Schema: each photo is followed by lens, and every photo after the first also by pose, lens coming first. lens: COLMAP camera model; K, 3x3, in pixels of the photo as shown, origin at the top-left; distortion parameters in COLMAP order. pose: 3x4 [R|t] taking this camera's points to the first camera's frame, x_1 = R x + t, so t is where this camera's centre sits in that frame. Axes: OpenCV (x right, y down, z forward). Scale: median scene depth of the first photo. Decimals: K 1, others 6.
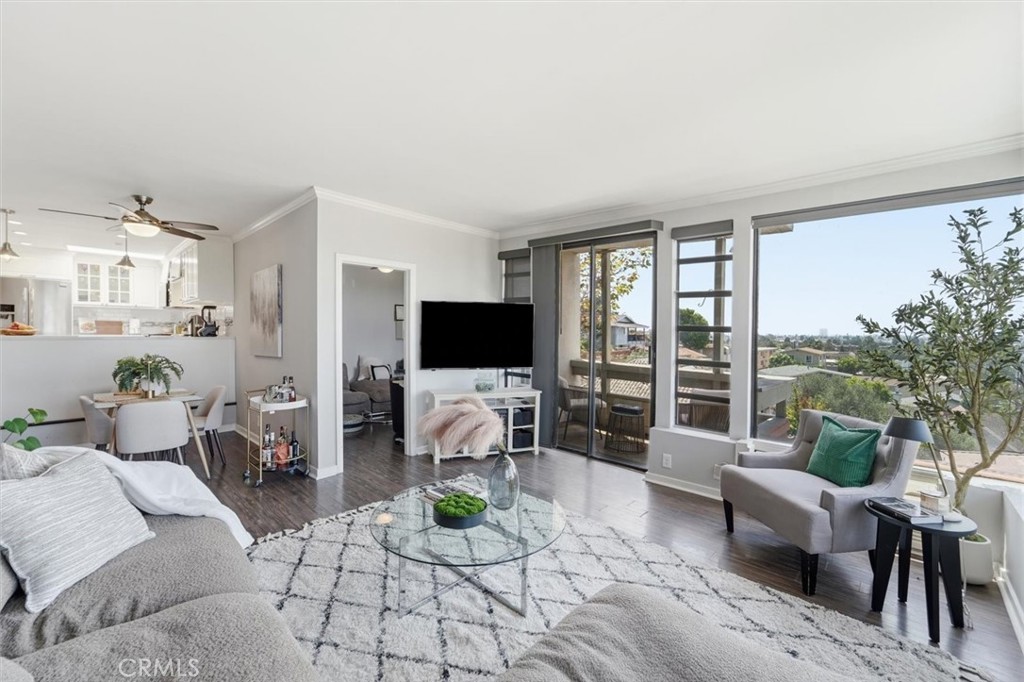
lens RADIAL K [[415.4, 0, 519.4], [0, 415.4, 336.7], [0, 0, 1]] dist [-0.011794, 0.000679]
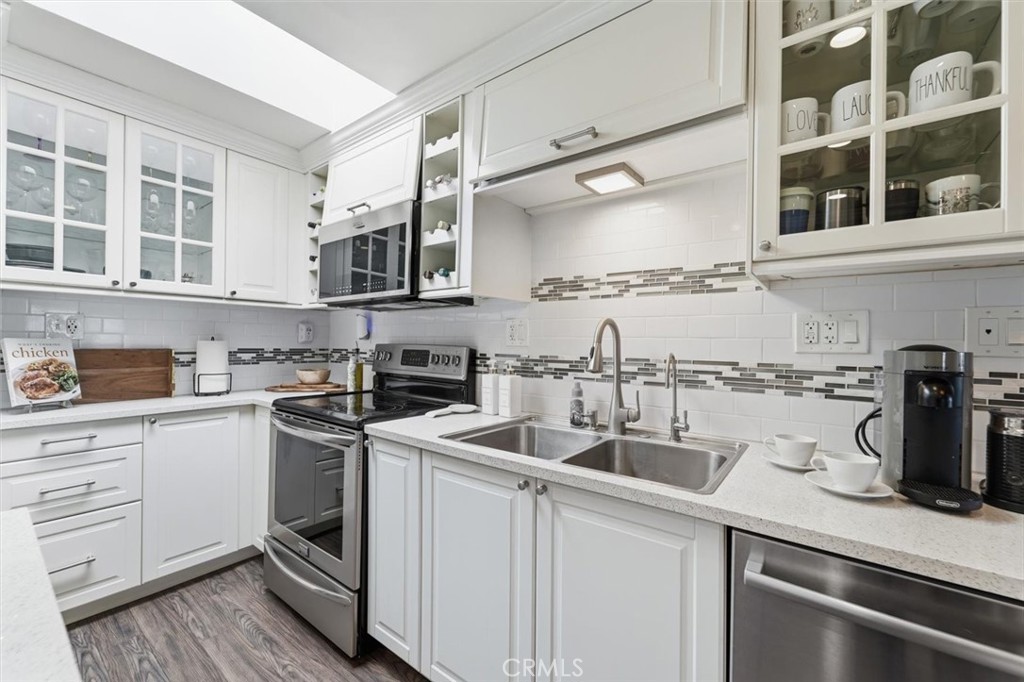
lens RADIAL K [[415.4, 0, 522.8], [0, 415.4, 335.0], [0, 0, 1]] dist [-0.011794, 0.000679]
pose [[0.993961, 0.005162, 0.109609, -0.807258], [-0.002350, 0.999665, -0.025774, -0.043051], [-0.109706, 0.025360, 0.993641, 0.738118]]
